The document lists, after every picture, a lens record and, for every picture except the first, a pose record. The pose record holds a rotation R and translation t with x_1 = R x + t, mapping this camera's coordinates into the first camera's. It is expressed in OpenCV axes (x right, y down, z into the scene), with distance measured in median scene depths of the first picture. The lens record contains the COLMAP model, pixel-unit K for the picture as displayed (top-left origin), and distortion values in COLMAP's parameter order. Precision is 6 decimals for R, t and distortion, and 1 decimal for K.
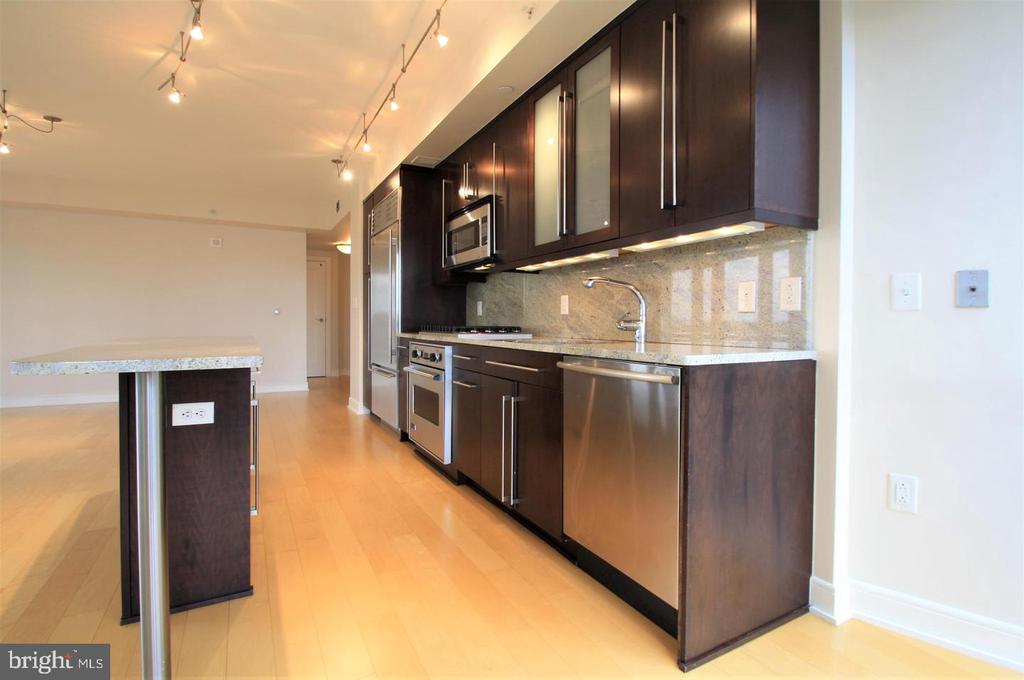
lens RADIAL K [[477.4, 0, 511.8], [0, 477.4, 329.4], [0, 0, 1]] dist [-0.001028, -0.006361]
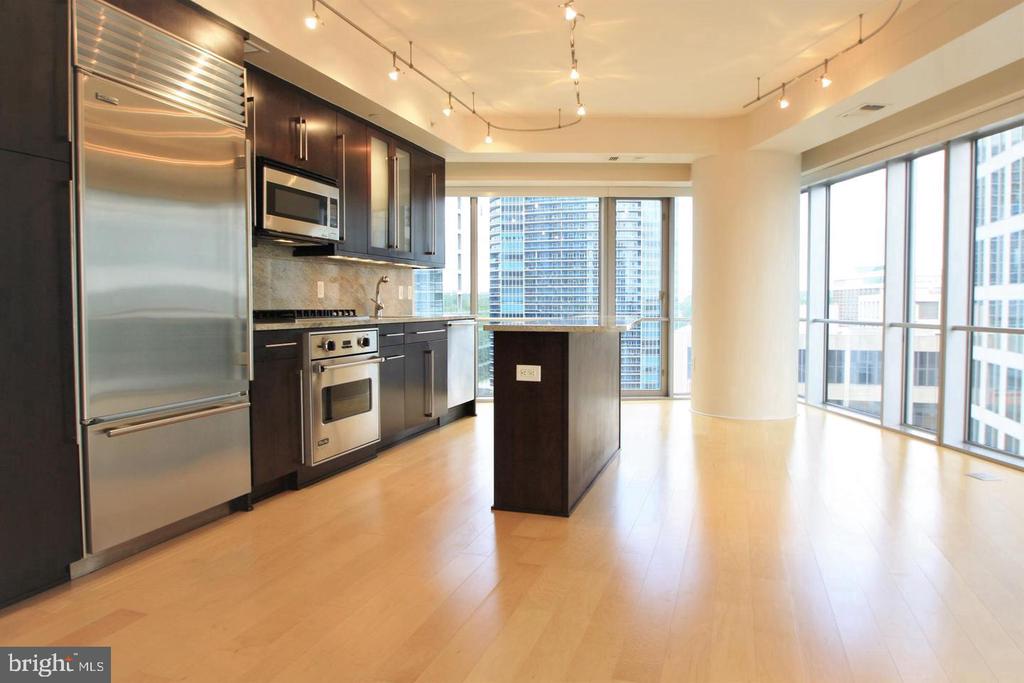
lens RADIAL K [[686.8, 0, 513.5], [0, 686.8, 333.5], [0, 0, 1]] dist [-0.045807, 0.000755]
pose [[-0.679637, -0.033988, 0.732761, -1.345397], [0.011176, 0.998330, 0.056671, -0.031954], [-0.733464, 0.046706, -0.678122, 1.683741]]
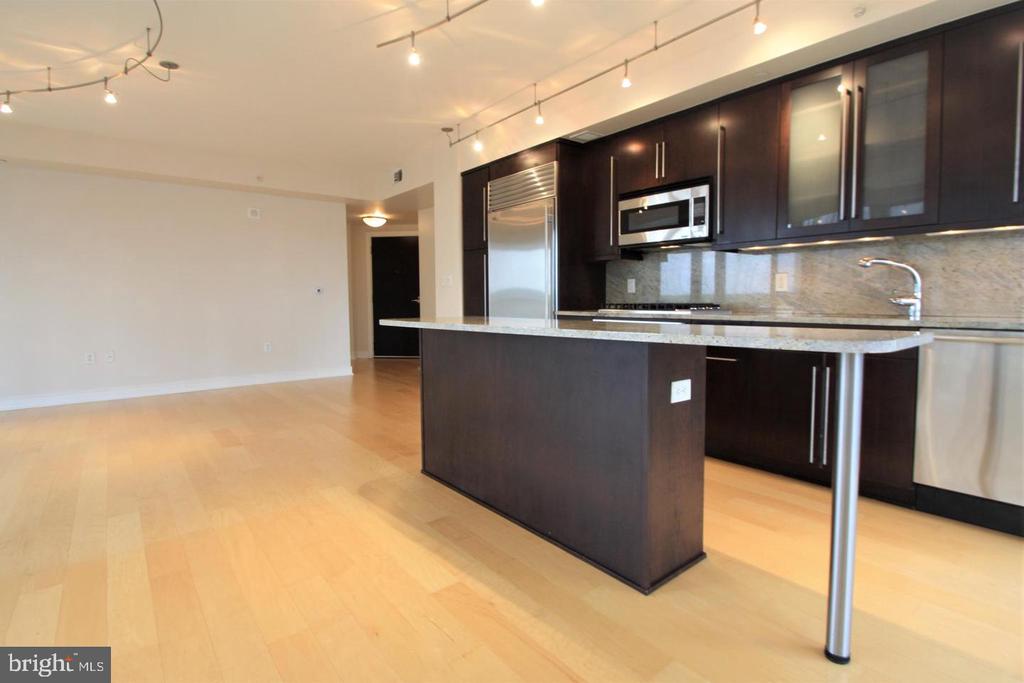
lens RADIAL K [[492.6, 0, 510.1], [0, 492.6, 330.3], [0, 0, 1]] dist [-0.005529, -0.000923]
pose [[0.985235, -0.021980, 0.169794, -0.642345], [0.013563, 0.998628, 0.050574, -0.007663], [-0.170672, -0.047524, 0.984181, 0.008530]]
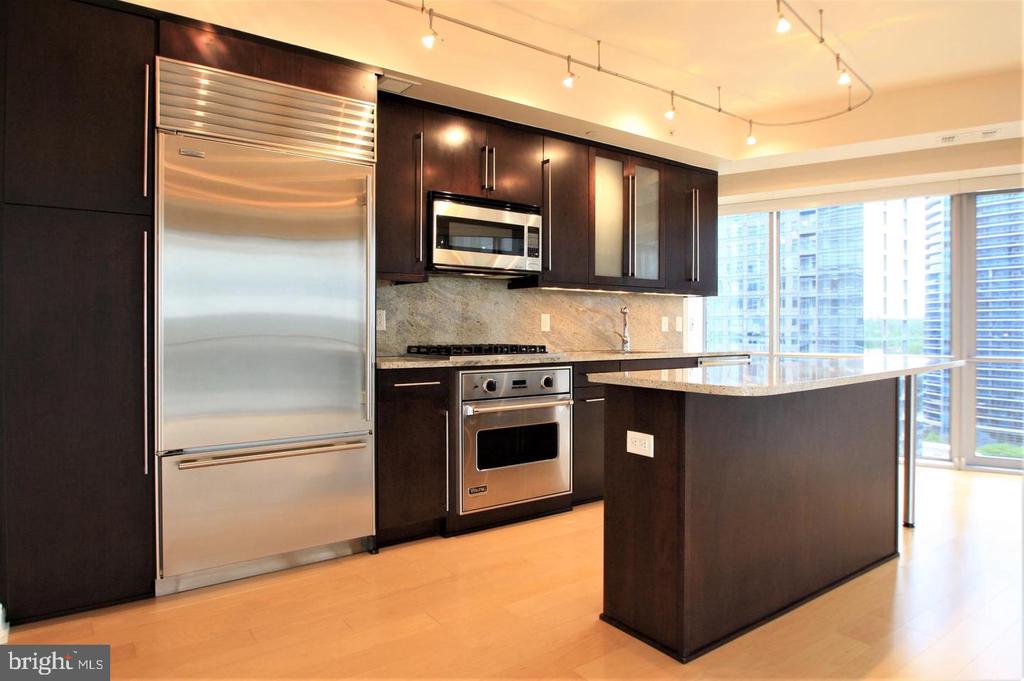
lens RADIAL K [[629.2, 0, 511.0], [0, 629.2, 330.2], [0, 0, 1]] dist [-0.030437, 0.001520]
pose [[-0.116869, -0.006328, 0.993127, -1.262434], [0.014608, 0.999861, 0.008090, -0.044030], [-0.993040, 0.015453, -0.116760, 1.178787]]
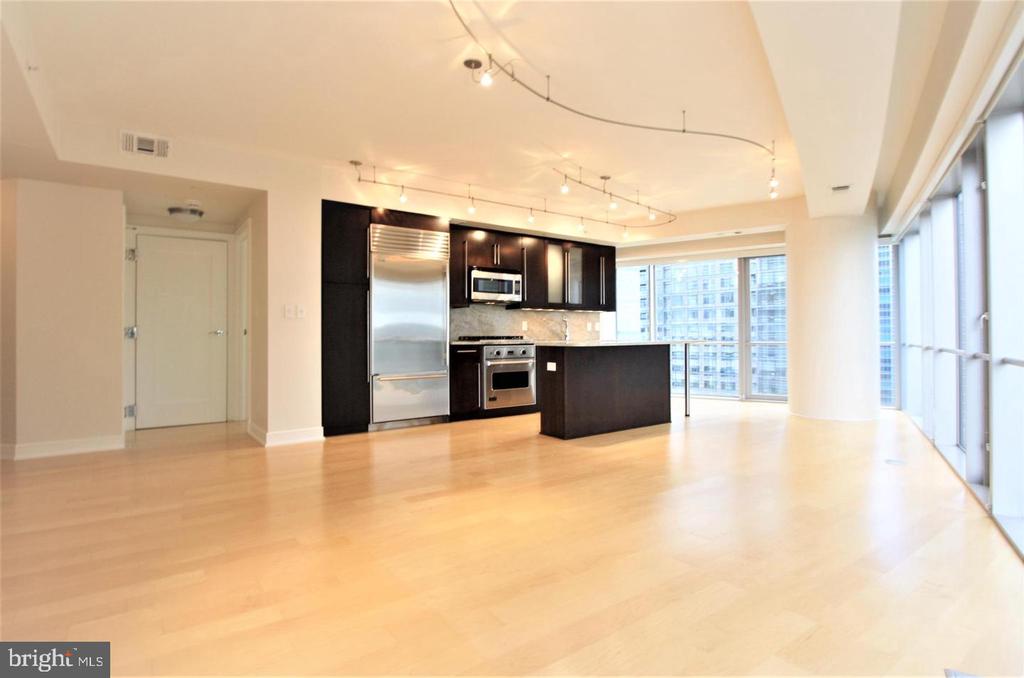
lens RADIAL K [[523.1, 0, 512.8], [0, 523.1, 330.7], [0, 0, 1]] dist [-0.000094, -0.024441]
pose [[-0.117903, 0.007200, 0.992999, -2.189690], [0.021293, 0.999762, -0.004721, -0.017427], [-0.992797, 0.020587, -0.118028, 1.267380]]
